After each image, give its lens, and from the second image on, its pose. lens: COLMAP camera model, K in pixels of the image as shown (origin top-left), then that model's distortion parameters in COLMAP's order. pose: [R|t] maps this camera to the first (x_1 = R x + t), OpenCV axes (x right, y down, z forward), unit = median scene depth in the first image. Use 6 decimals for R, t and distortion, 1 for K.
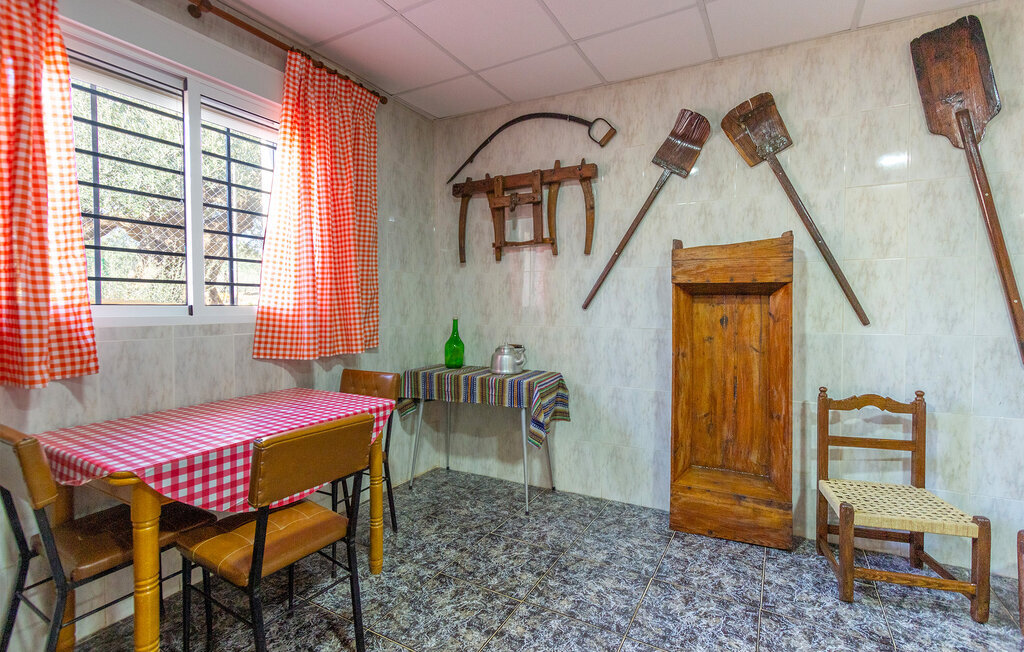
lens RADIAL K [[471.5, 0, 517.5], [0, 471.5, 321.7], [0, 0, 1]] dist [0.004651, -0.002242]
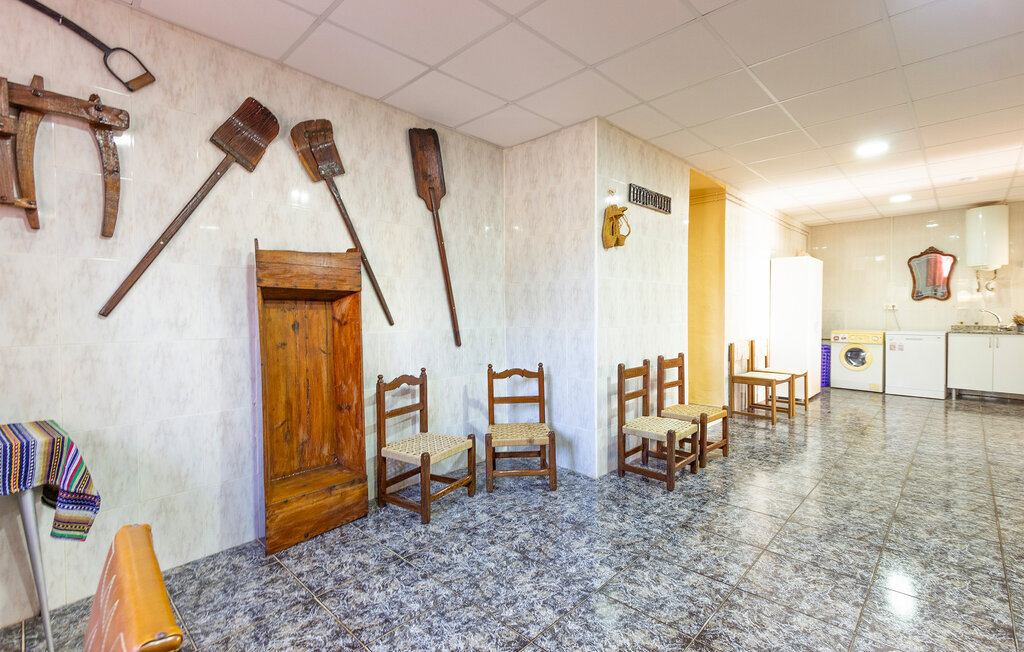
lens RADIAL K [[471.5, 0, 520.4], [0, 471.5, 321.5], [0, 0, 1]] dist [0.004651, -0.002242]
pose [[0.228462, -0.023760, 0.973263, -0.446129], [0.035376, 0.999245, 0.016090, -0.011118], [-0.972910, 0.030754, 0.229130, 0.301603]]
